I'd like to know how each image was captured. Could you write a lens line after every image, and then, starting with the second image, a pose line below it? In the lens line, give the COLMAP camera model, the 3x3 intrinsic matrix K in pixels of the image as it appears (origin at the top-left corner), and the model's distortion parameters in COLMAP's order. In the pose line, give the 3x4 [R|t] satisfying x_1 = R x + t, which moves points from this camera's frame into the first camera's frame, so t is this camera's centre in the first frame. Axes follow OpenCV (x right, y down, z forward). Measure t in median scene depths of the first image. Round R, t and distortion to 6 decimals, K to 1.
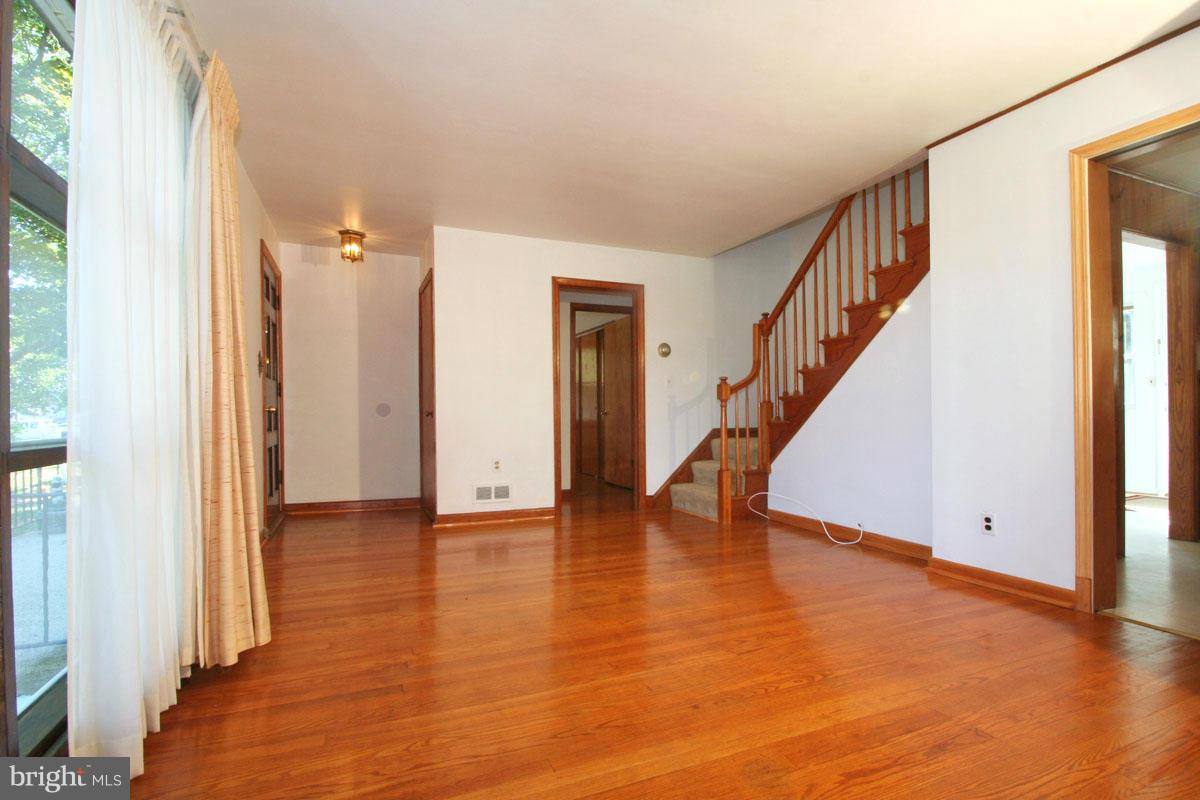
lens RADIAL K [[564.2, 0, 602.6], [0, 564.2, 405.9], [0, 0, 1]] dist [-0.011208, -0.004406]
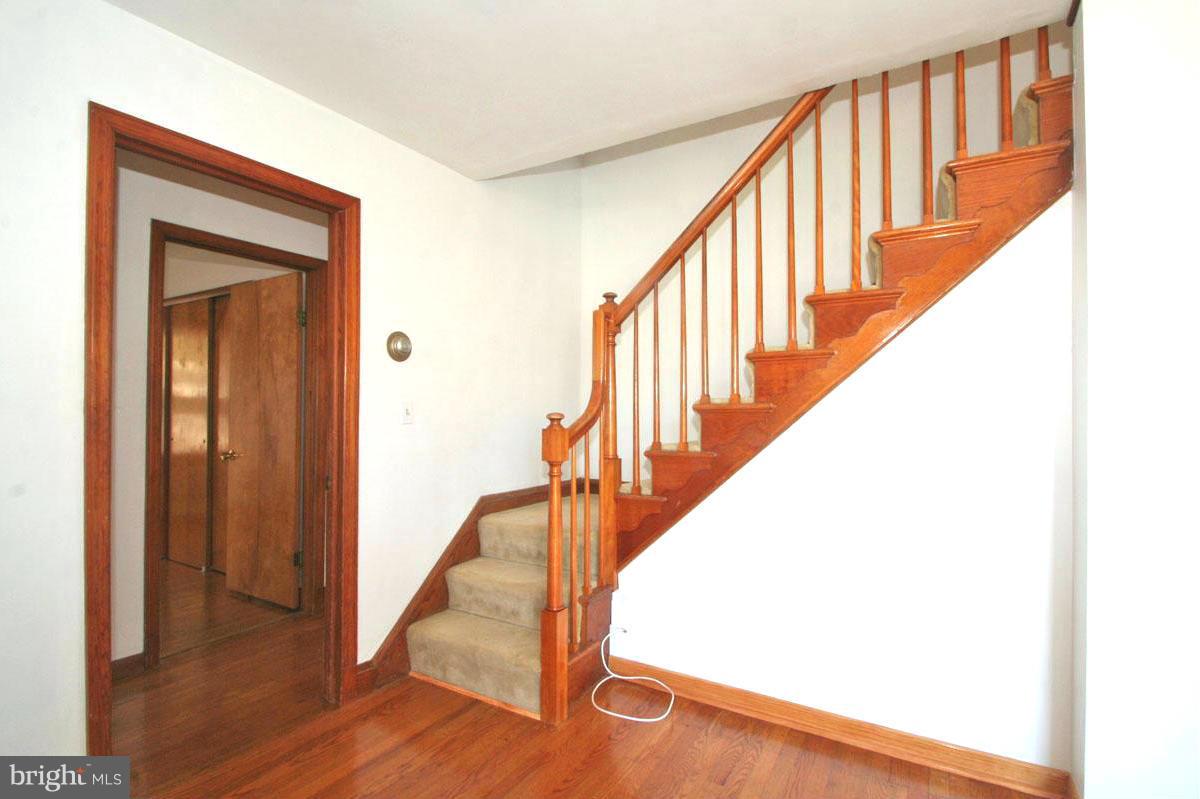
lens RADIAL K [[564.2, 0, 609.5], [0, 564.2, 395.8], [0, 0, 1]] dist [-0.011208, -0.004406]
pose [[0.807132, 0.022746, 0.589933, -0.031280], [-0.015294, 0.999728, -0.017622, -0.057163], [-0.590173, 0.005201, 0.807260, 0.570343]]
